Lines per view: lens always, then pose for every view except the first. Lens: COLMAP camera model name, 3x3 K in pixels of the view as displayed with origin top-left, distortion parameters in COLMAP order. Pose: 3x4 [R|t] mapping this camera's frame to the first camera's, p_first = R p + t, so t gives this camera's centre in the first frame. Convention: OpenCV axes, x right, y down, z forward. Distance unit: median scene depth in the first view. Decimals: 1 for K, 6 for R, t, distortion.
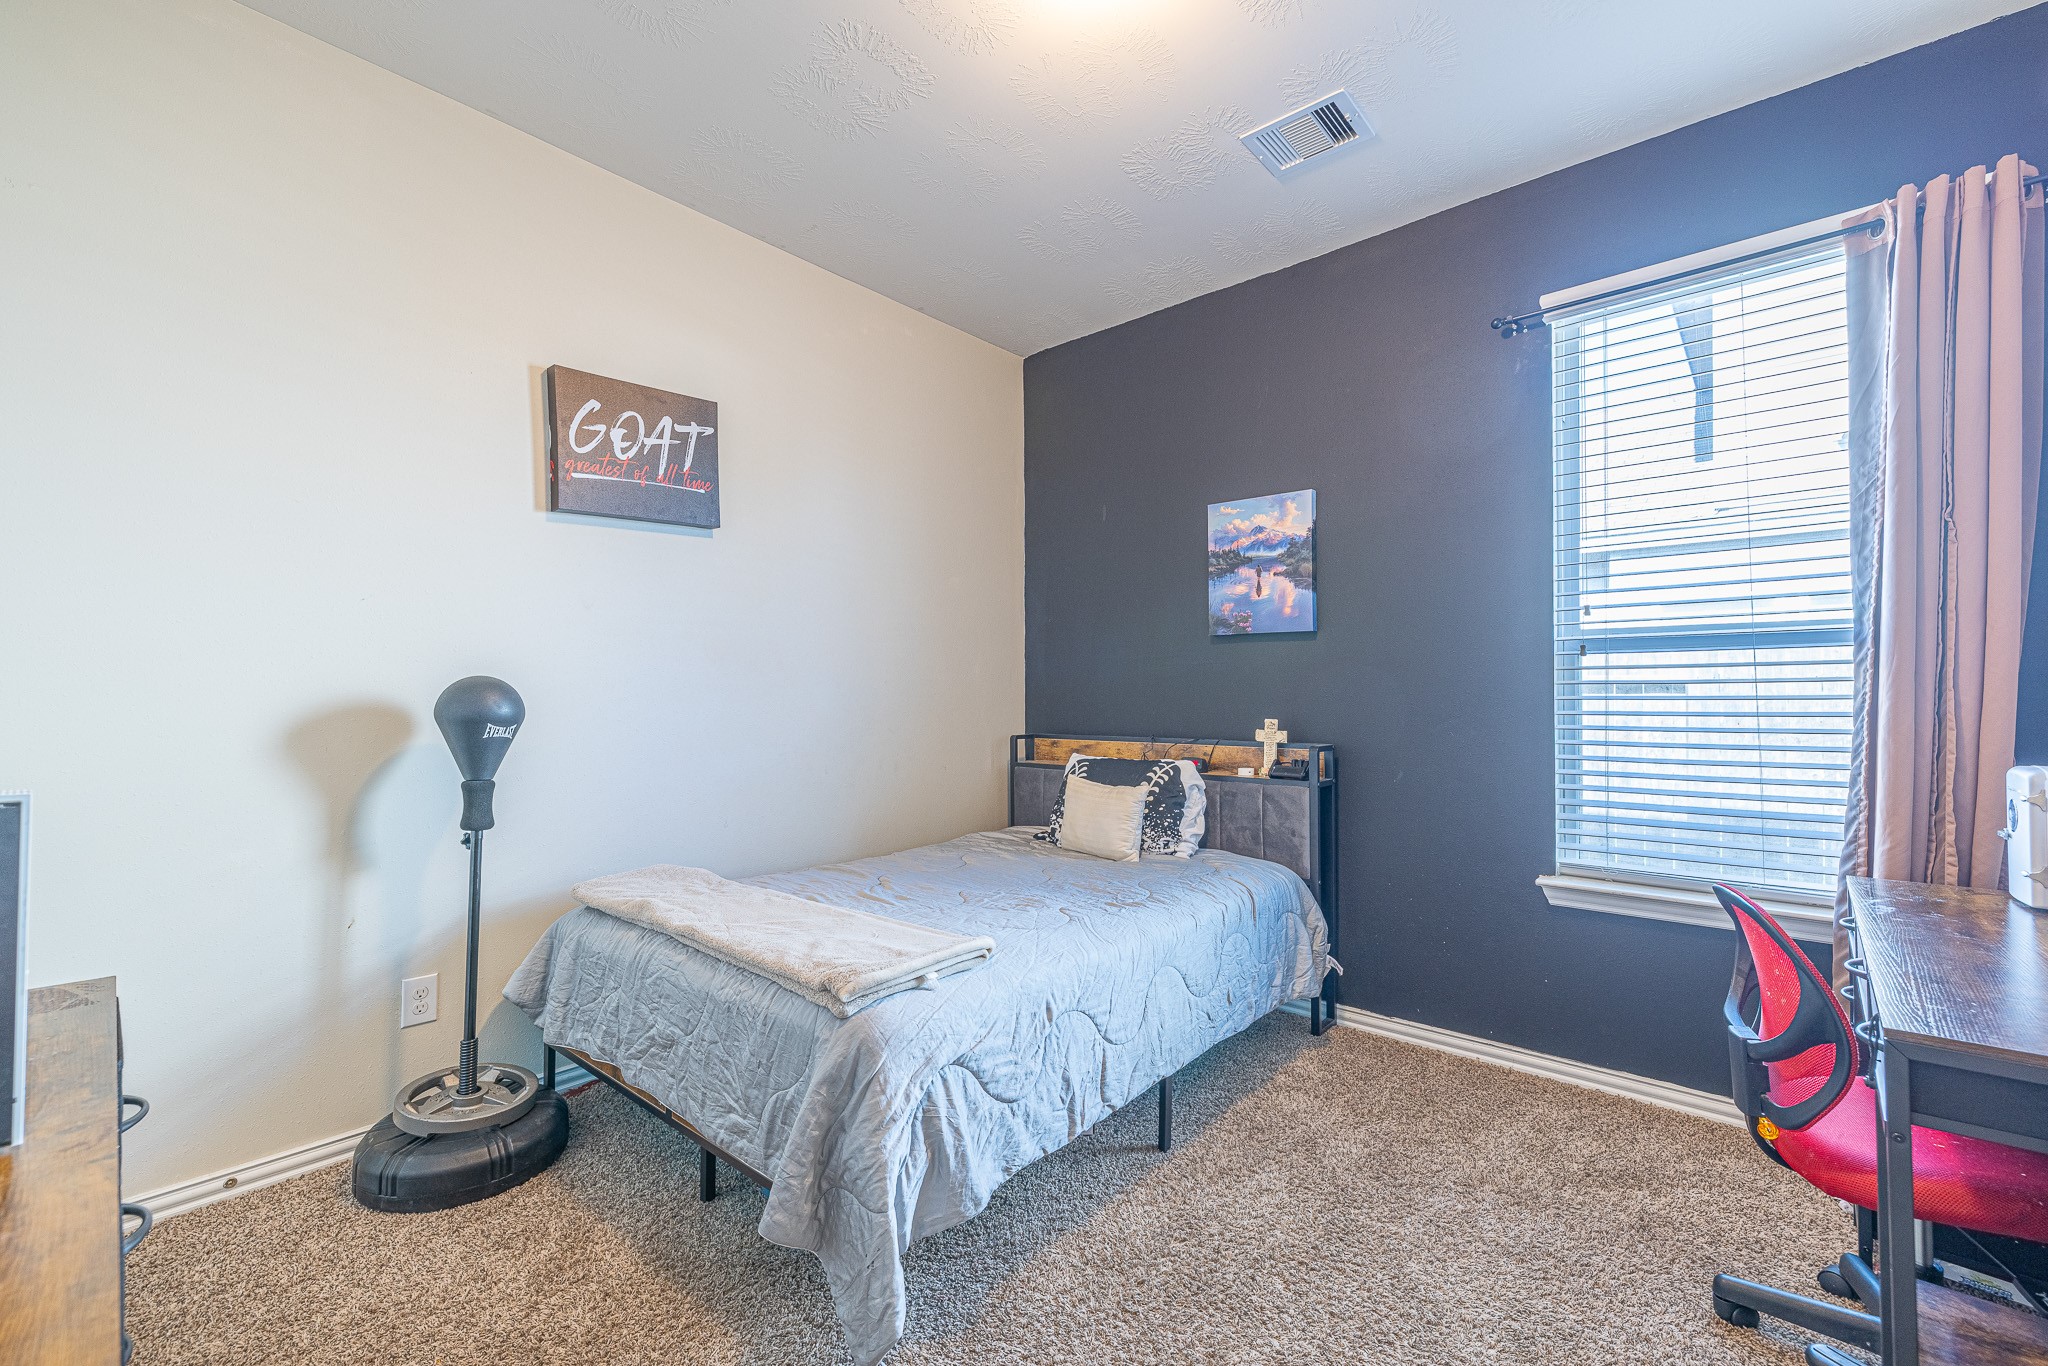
lens RADIAL K [[860.4, 0, 1010.3], [0, 860.4, 683.0], [0, 0, 1]] dist [-0.000603, 0.000238]
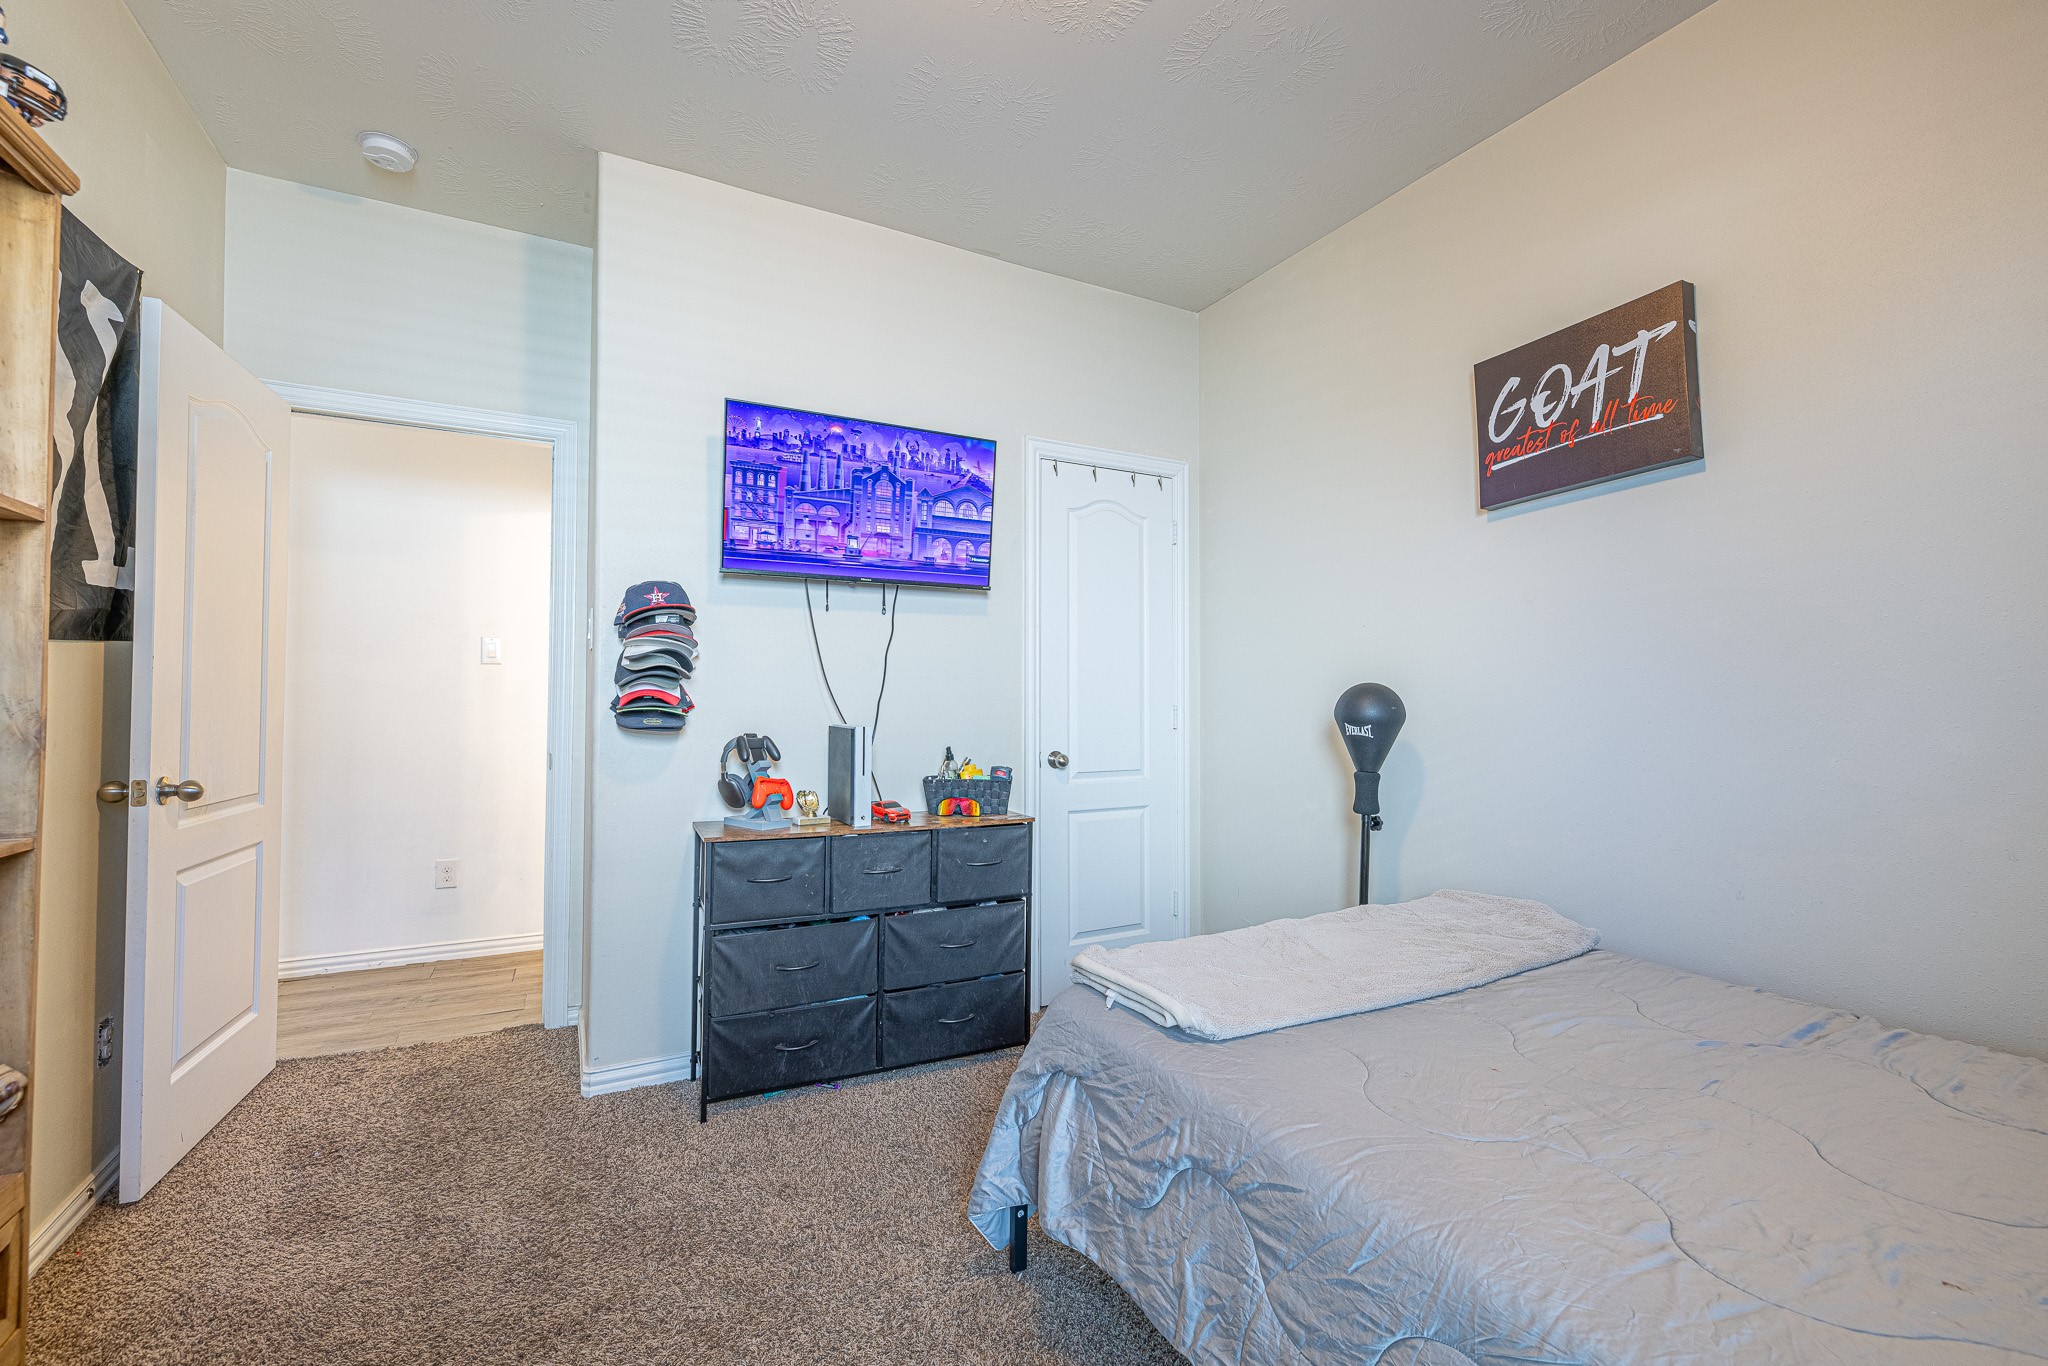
lens RADIAL K [[860.4, 0, 1010.3], [0, 860.4, 683.0], [0, 0, 1]] dist [-0.000603, 0.000238]
pose [[-0.348966, -0.029457, -0.936672, 0.534508], [0.003461, 0.999459, -0.032721, 0.023459], [0.937129, -0.014660, -0.348675, 0.788118]]
